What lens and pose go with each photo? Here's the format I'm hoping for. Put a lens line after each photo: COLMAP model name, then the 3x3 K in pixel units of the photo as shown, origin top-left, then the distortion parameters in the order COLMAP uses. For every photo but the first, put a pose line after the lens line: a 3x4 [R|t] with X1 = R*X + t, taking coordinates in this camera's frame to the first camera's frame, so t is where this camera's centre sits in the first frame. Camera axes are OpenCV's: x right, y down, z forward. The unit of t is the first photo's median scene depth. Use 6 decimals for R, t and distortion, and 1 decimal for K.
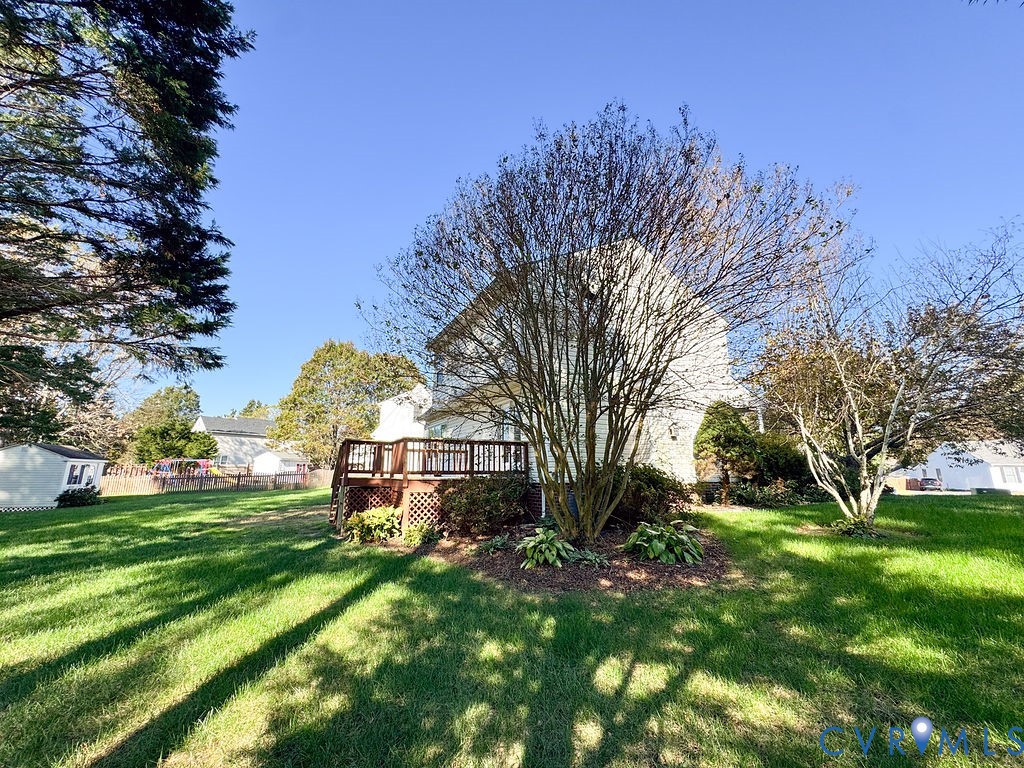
lens RADIAL K [[409.6, 0, 509.0], [0, 409.6, 379.5], [0, 0, 1]] dist [0.001917, 0.000812]
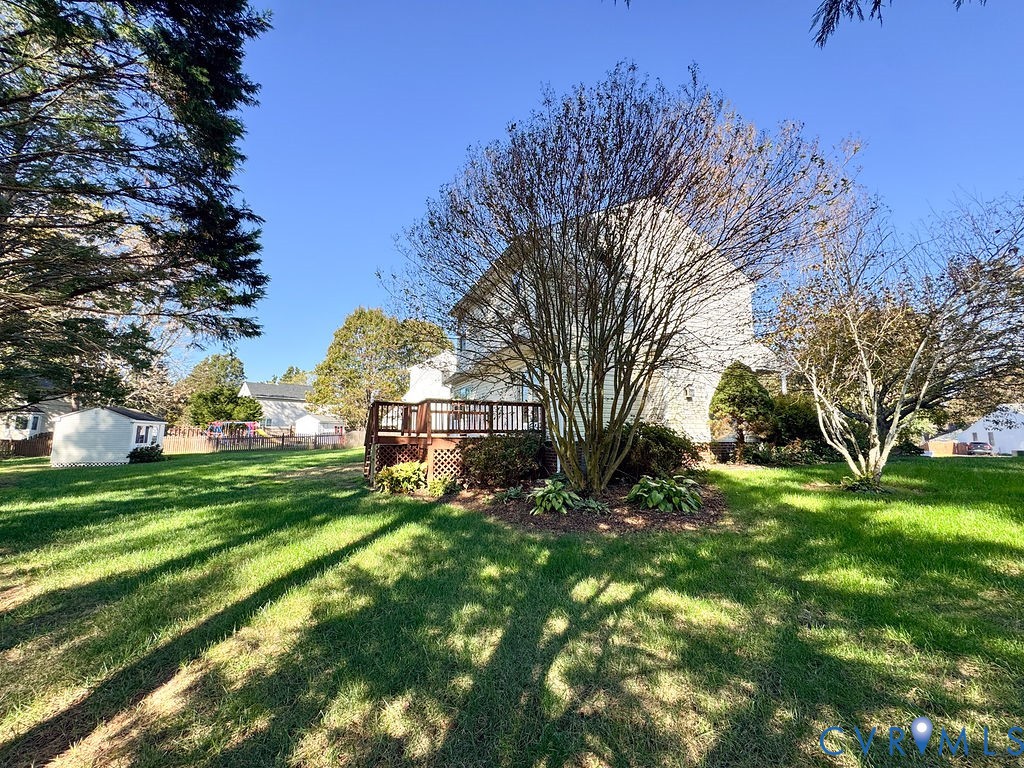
lens RADIAL K [[409.6, 0, 510.0], [0, 409.6, 378.8], [0, 0, 1]] dist [0.001917, 0.000812]
pose [[0.997573, -0.007095, -0.069273, 0.046328], [0.012963, 0.996328, 0.084629, 0.001355], [0.068418, -0.085321, 0.994002, -0.062388]]
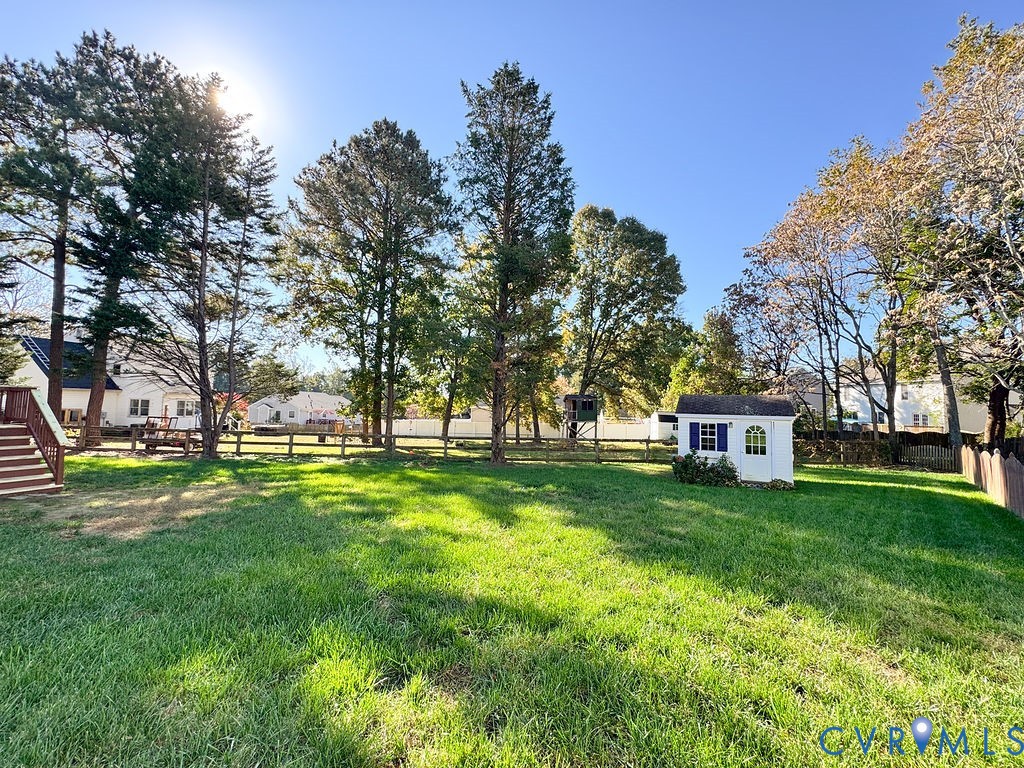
lens RADIAL K [[409.6, 0, 515.3], [0, 409.6, 384.3], [0, 0, 1]] dist [0.001917, 0.000812]
pose [[-0.749164, -0.060141, -0.659648, -1.040491], [0.123748, 0.965629, -0.228578, 0.751554], [0.650722, -0.252873, -0.715972, 3.707927]]
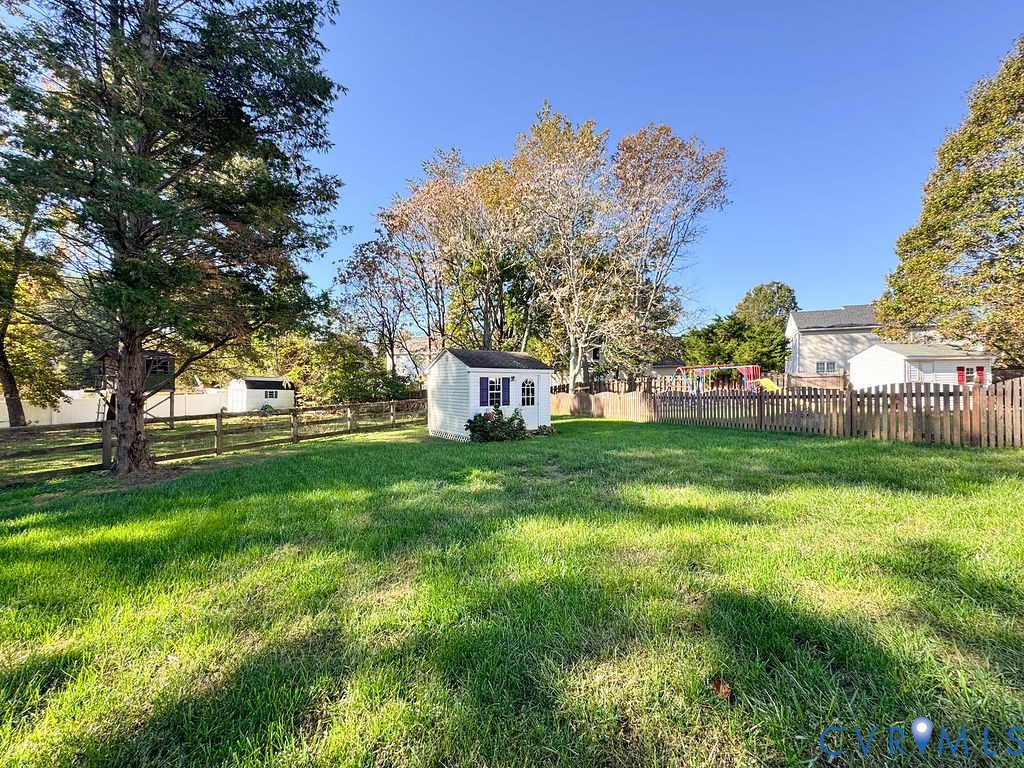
lens RADIAL K [[409.6, 0, 513.0], [0, 409.6, 385.8], [0, 0, 1]] dist [0.001917, 0.000812]
pose [[0.239902, -0.000295, -0.970797, -1.164030], [0.218428, 0.974375, 0.053682, 0.552707], [0.945905, -0.224928, 0.233819, 2.501149]]
